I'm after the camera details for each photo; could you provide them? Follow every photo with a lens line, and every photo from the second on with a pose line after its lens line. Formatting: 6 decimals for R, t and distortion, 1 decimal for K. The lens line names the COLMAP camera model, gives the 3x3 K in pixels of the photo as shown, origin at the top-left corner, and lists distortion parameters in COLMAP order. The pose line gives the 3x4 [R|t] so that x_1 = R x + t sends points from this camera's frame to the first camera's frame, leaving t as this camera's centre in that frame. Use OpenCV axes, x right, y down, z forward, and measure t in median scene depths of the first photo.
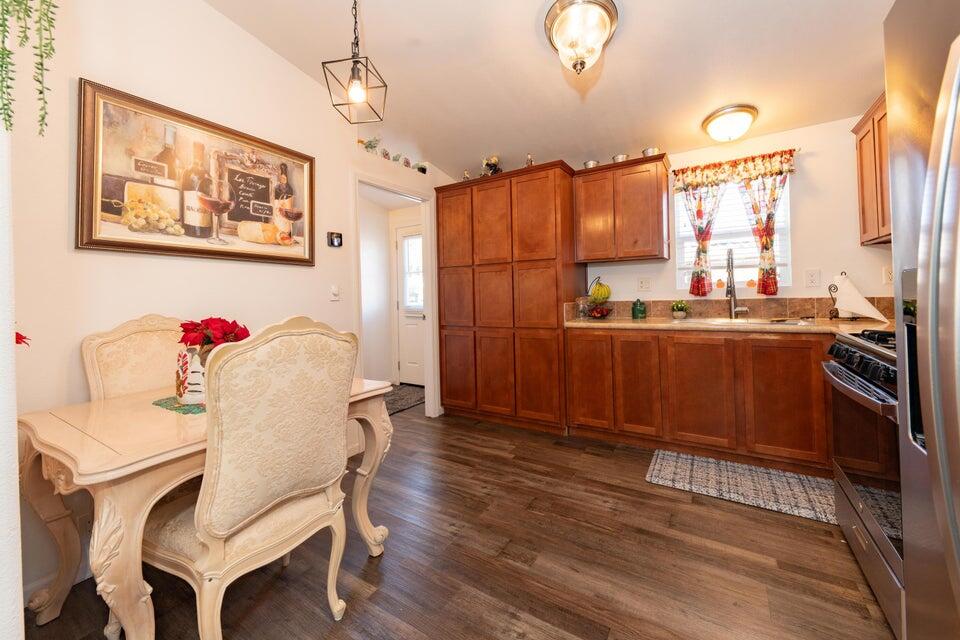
lens RADIAL K [[336.0, 0, 514.3], [0, 336.0, 288.9], [0, 0, 1]] dist [0.002037, -0.000038]
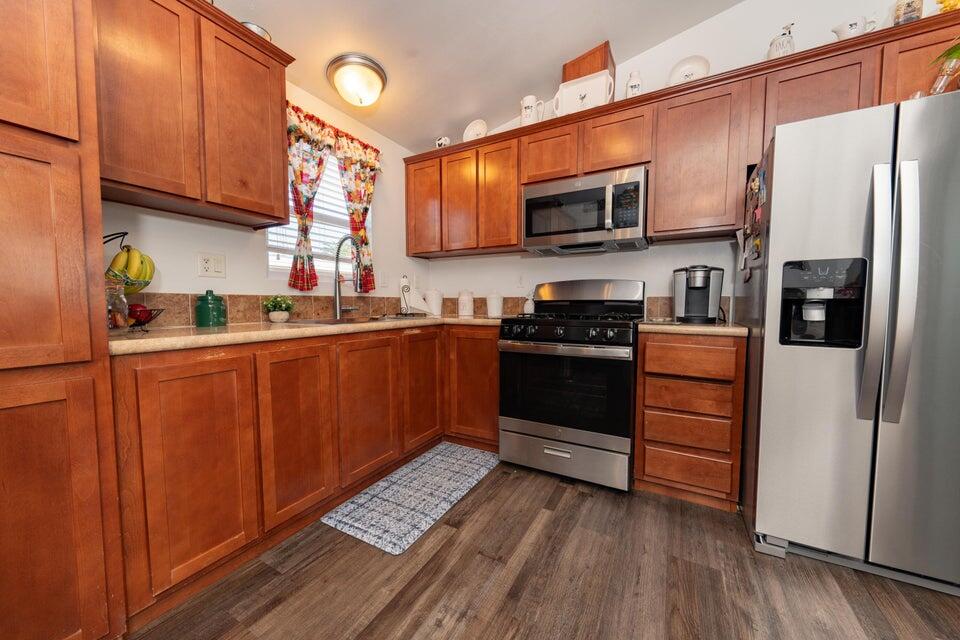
lens RADIAL K [[336.0, 0, 482.9], [0, 336.0, 325.3], [0, 0, 1]] dist [0.002037, -0.000038]
pose [[0.010418, -0.038249, 0.999214, -0.199655], [-0.020107, 0.999058, 0.038453, 0.065564], [-0.999744, -0.020492, 0.009639, 0.645645]]
